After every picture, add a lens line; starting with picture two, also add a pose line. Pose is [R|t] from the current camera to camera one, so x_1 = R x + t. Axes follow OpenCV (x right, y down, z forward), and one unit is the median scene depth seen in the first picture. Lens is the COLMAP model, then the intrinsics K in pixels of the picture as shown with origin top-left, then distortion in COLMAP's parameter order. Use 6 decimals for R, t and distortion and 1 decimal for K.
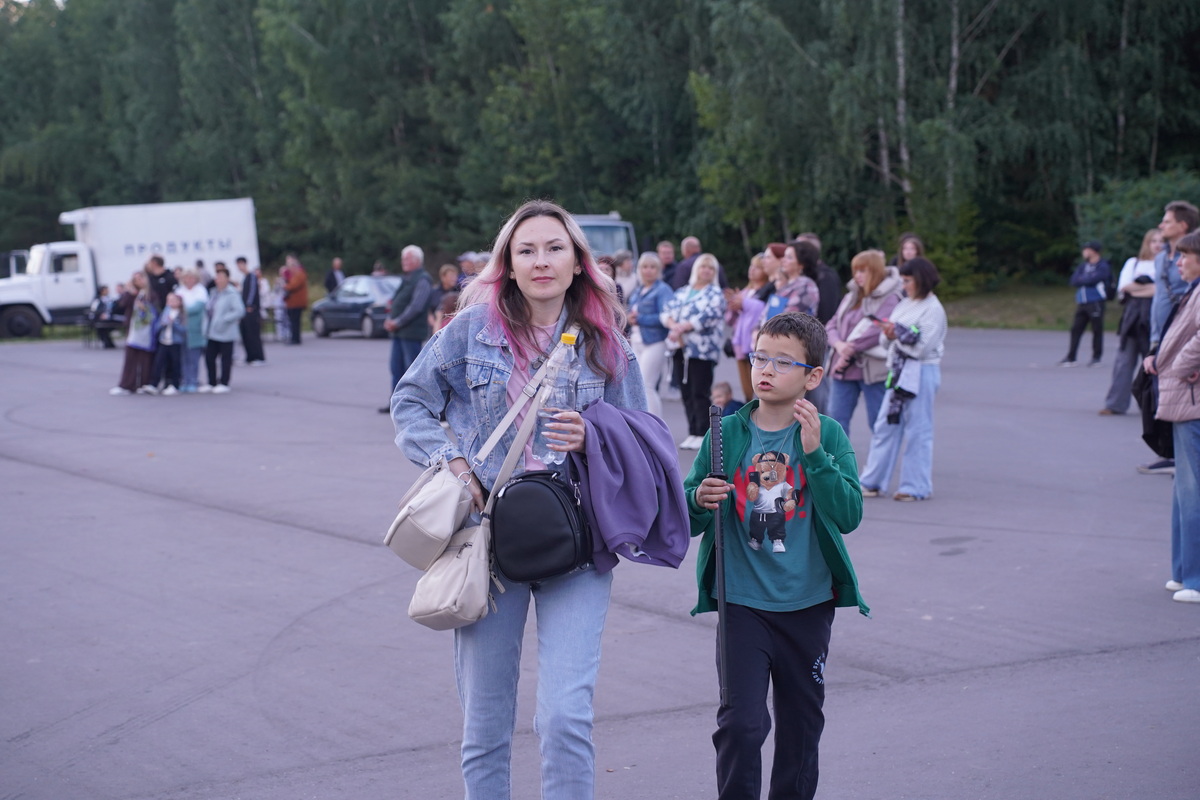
lens RADIAL K [[2166.9, 0, 600.6], [0, 2166.9, 397.7], [0, 0, 1]] dist [0.026968, 0.000000]
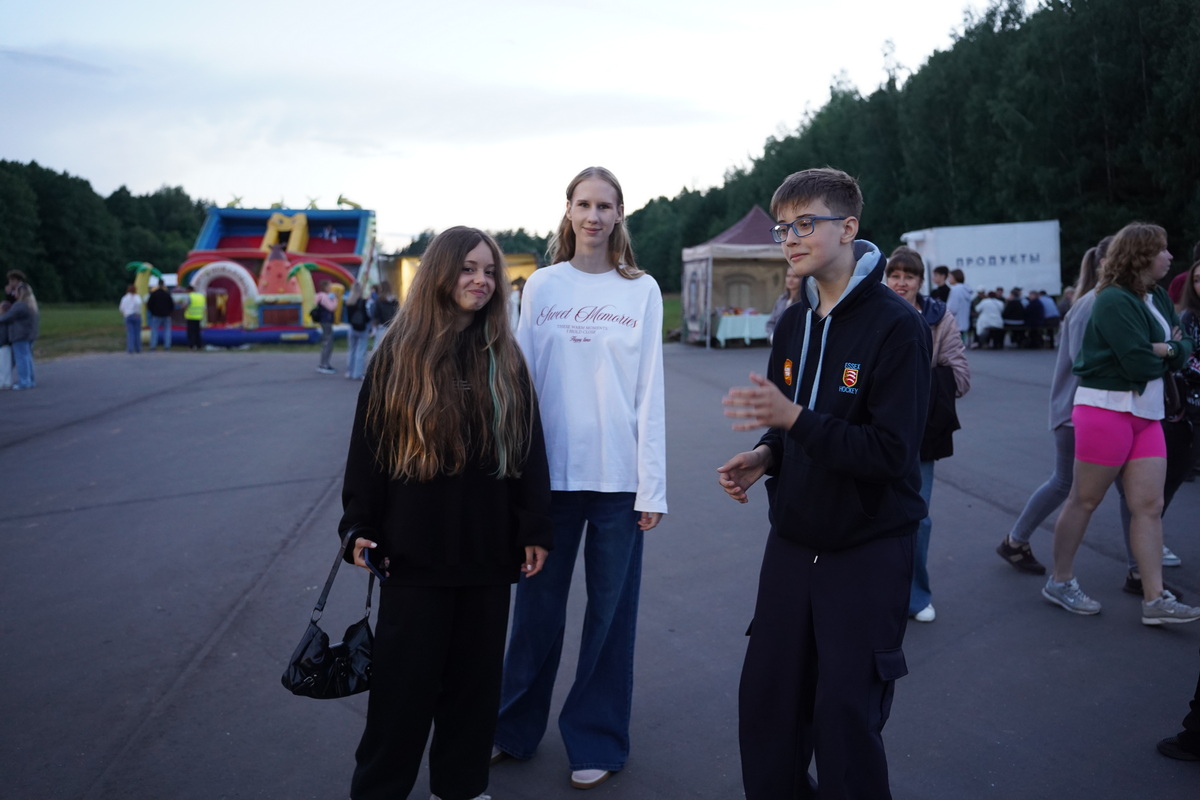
lens RADIAL K [[965.5, 0, 603.2], [0, 965.5, 400.5], [0, 0, 1]] dist [-0.090241, 0.063215]
pose [[0.918925, 0.052499, -0.390923, -0.136062], [-0.026760, 0.997117, 0.071005, -0.016725], [0.393524, -0.054787, 0.917681, 0.306302]]
